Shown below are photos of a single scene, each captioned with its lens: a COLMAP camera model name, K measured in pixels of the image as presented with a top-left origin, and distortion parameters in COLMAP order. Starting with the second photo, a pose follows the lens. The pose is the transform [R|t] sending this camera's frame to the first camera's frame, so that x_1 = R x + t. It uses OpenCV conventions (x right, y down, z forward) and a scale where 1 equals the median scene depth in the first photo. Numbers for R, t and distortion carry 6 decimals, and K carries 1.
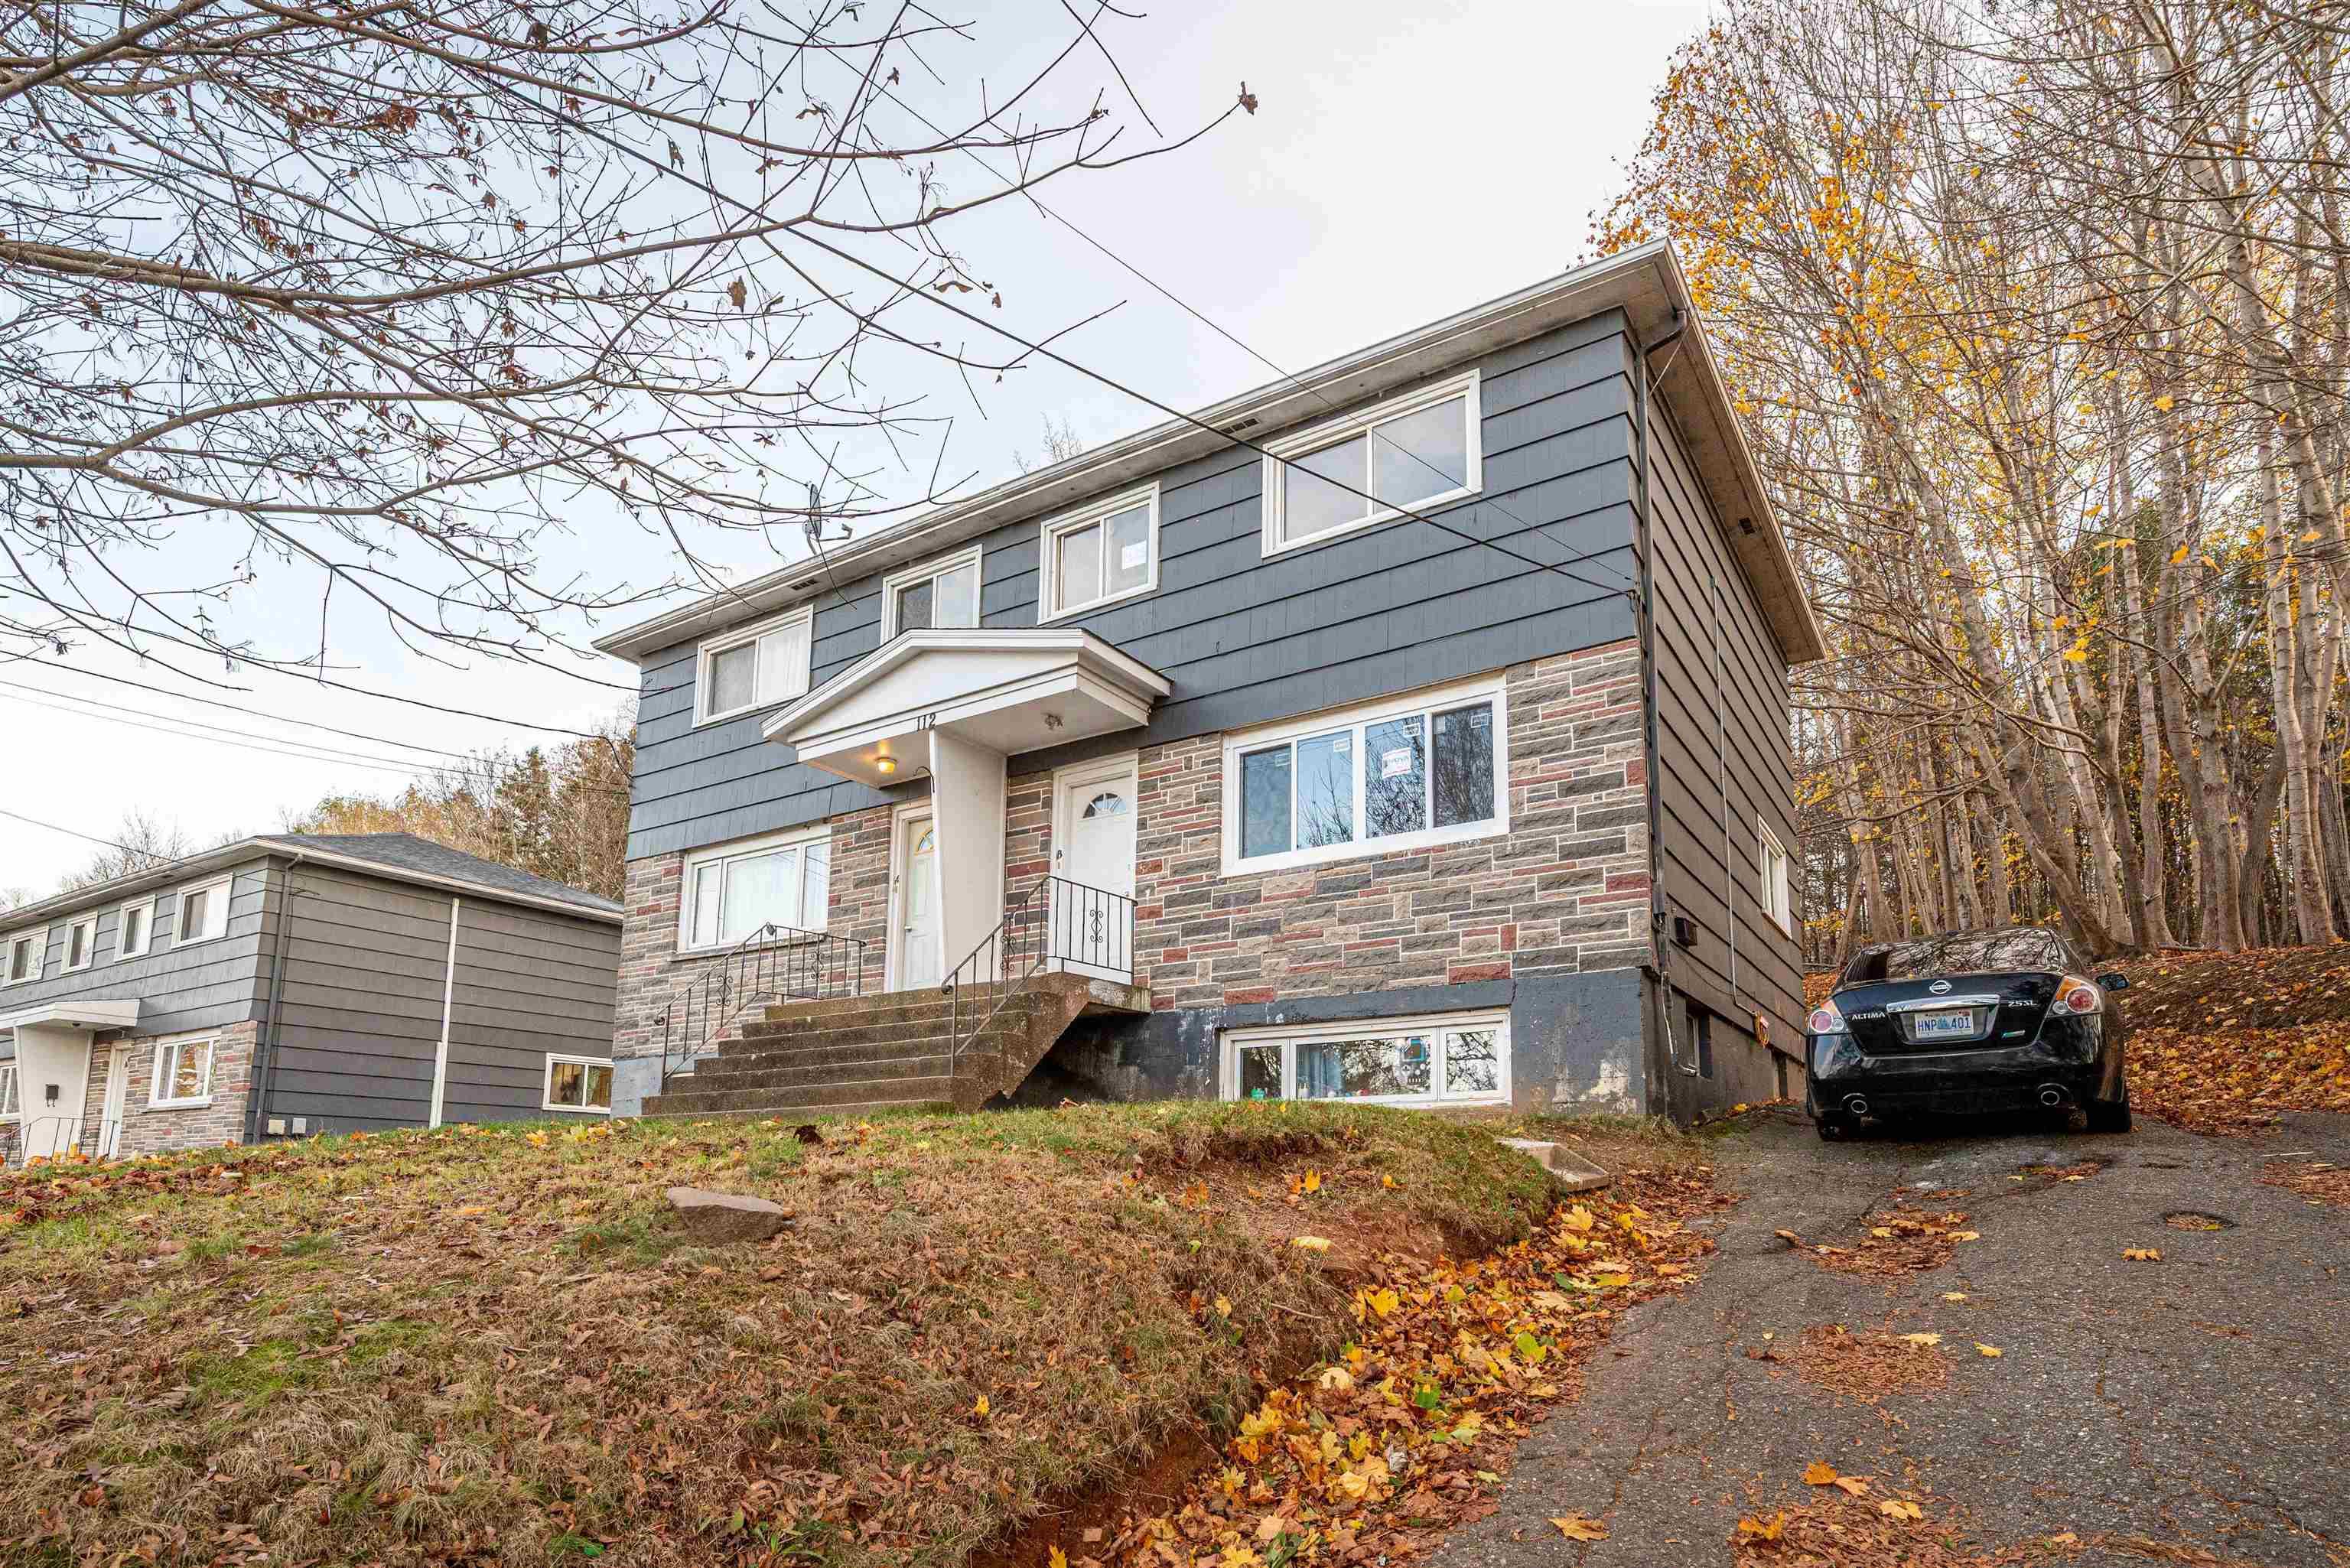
lens RADIAL K [[1222.6, 0, 1175.0], [0, 1222.6, 784.0], [0, 0, 1]] dist [0.000529, 0.000019]
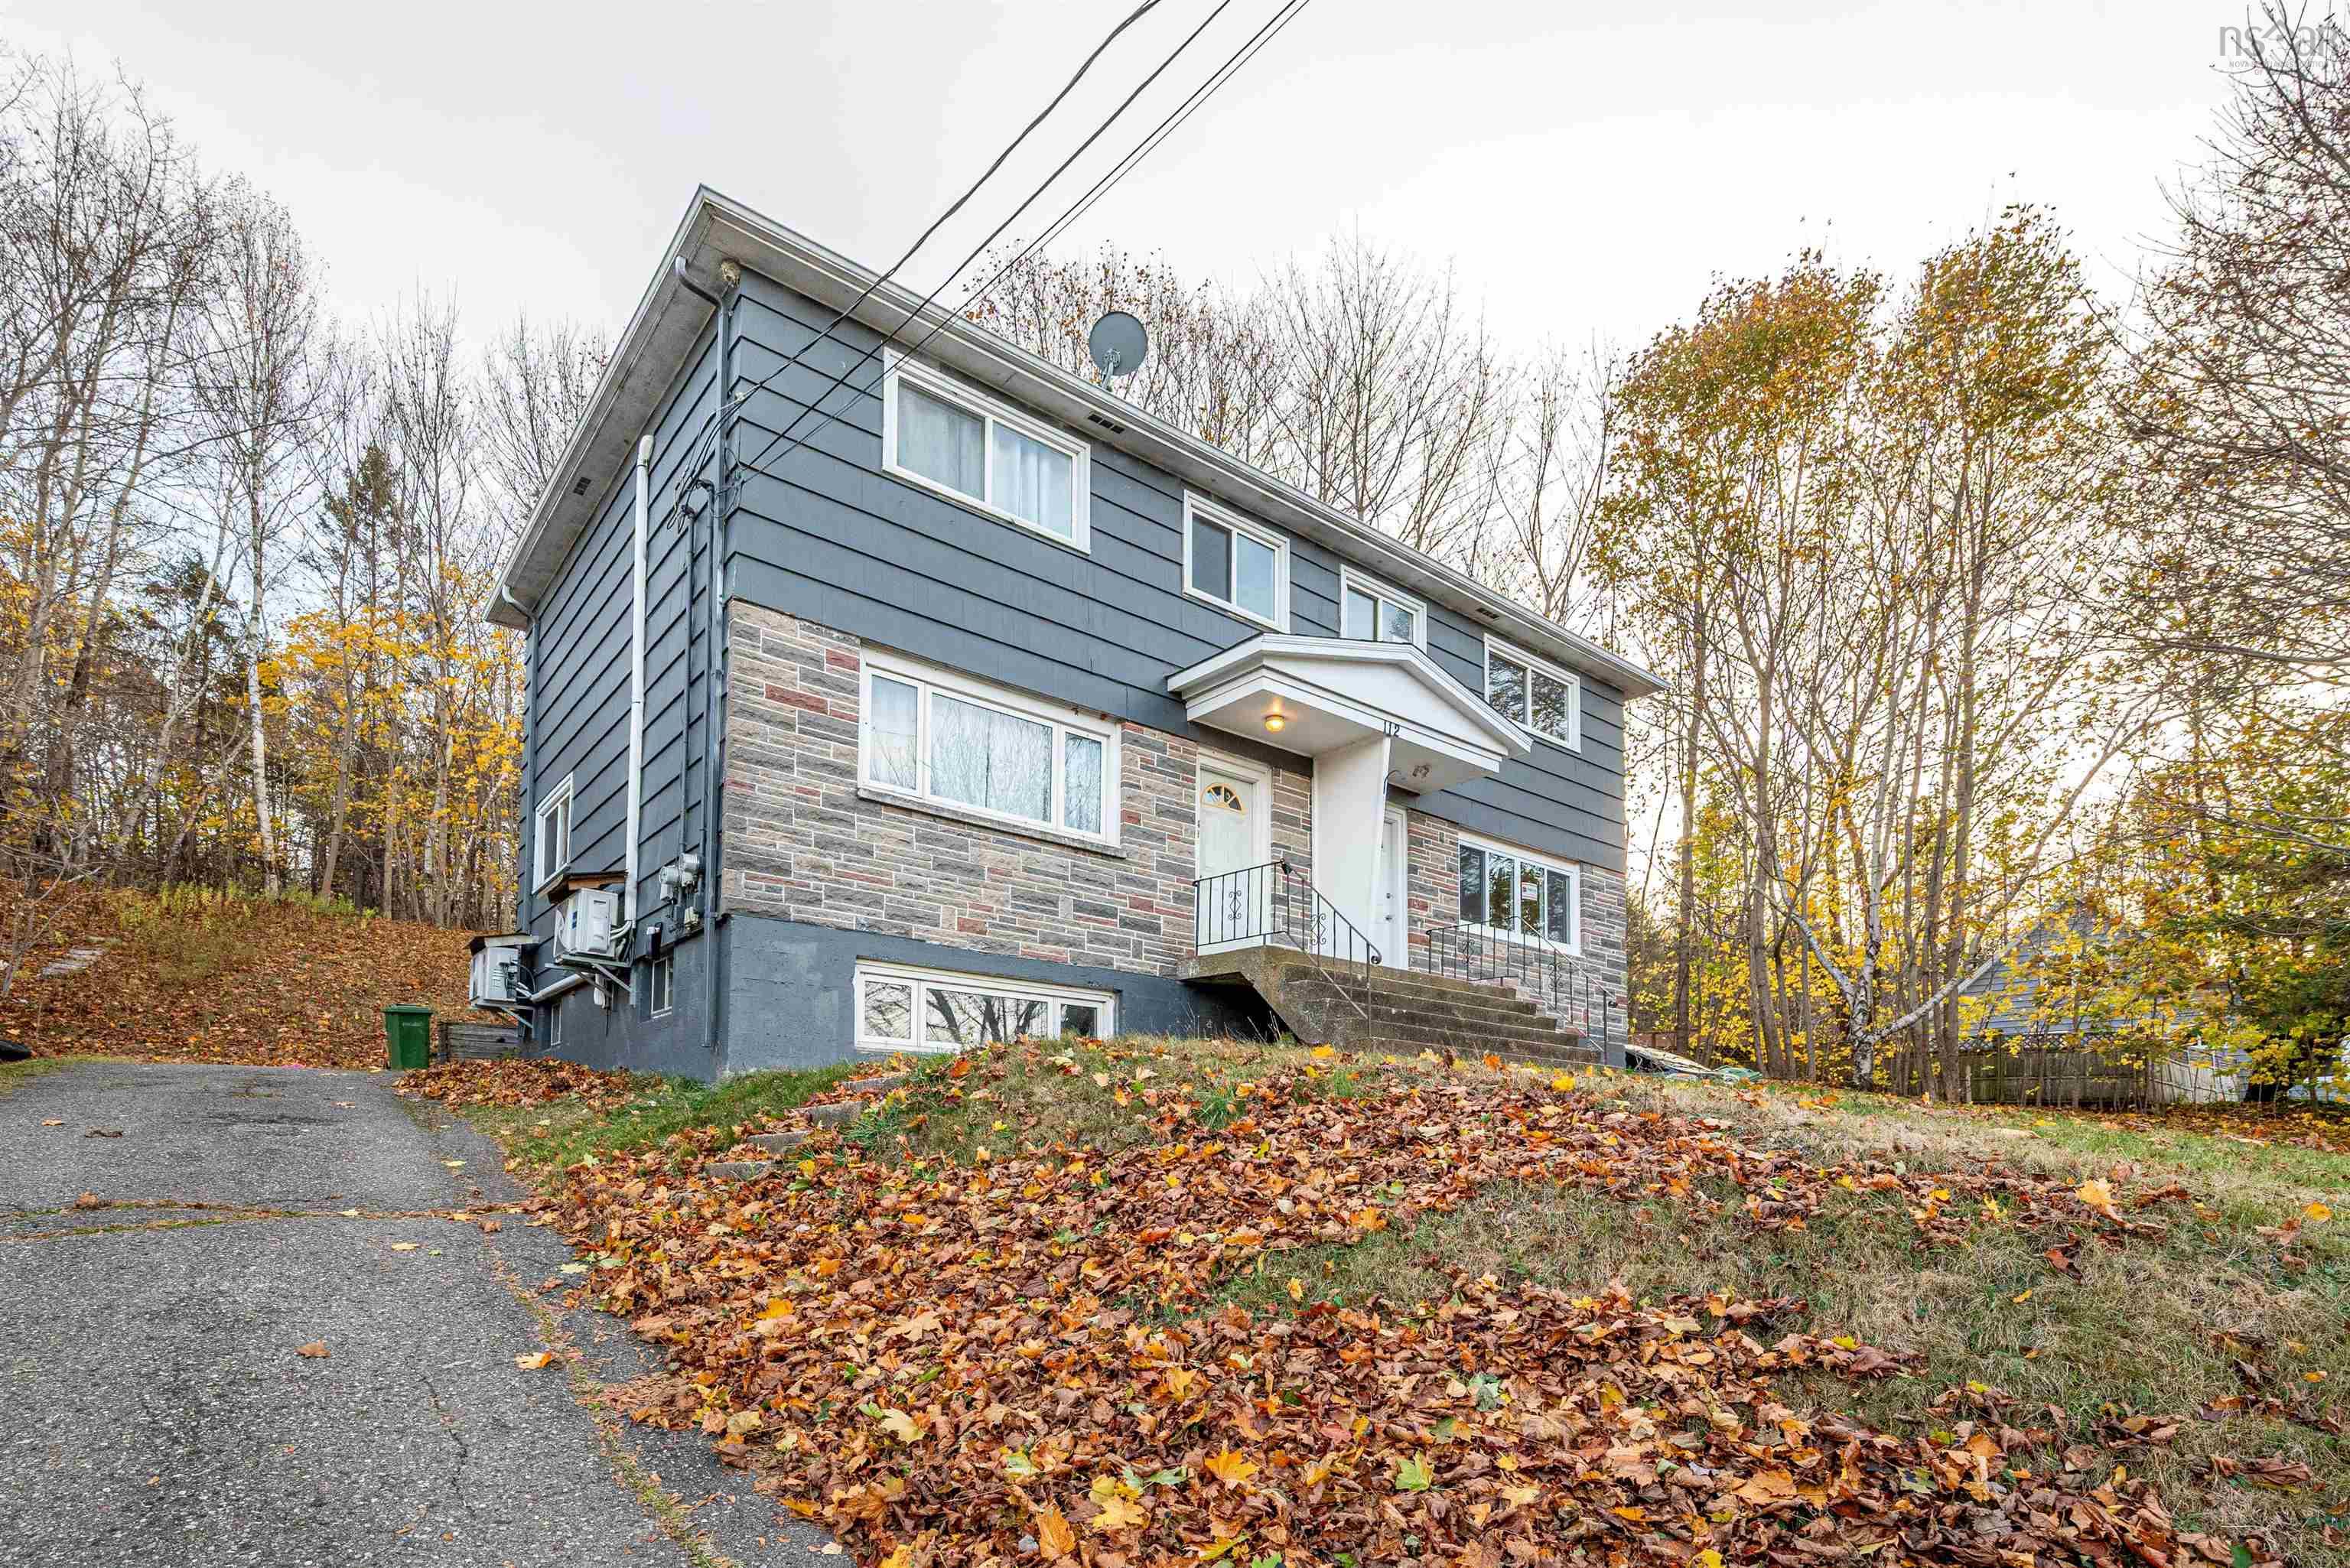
lens RADIAL K [[1144.8, 0, 1175.0], [0, 1144.8, 784.0], [0, 0, 1]] dist [-0.000332, -0.000019]
pose [[0.307461, 0.283722, 0.908278, -0.825930], [-0.344446, 0.922969, -0.171712, 0.164021], [-0.887031, -0.260058, 0.381504, 0.522294]]
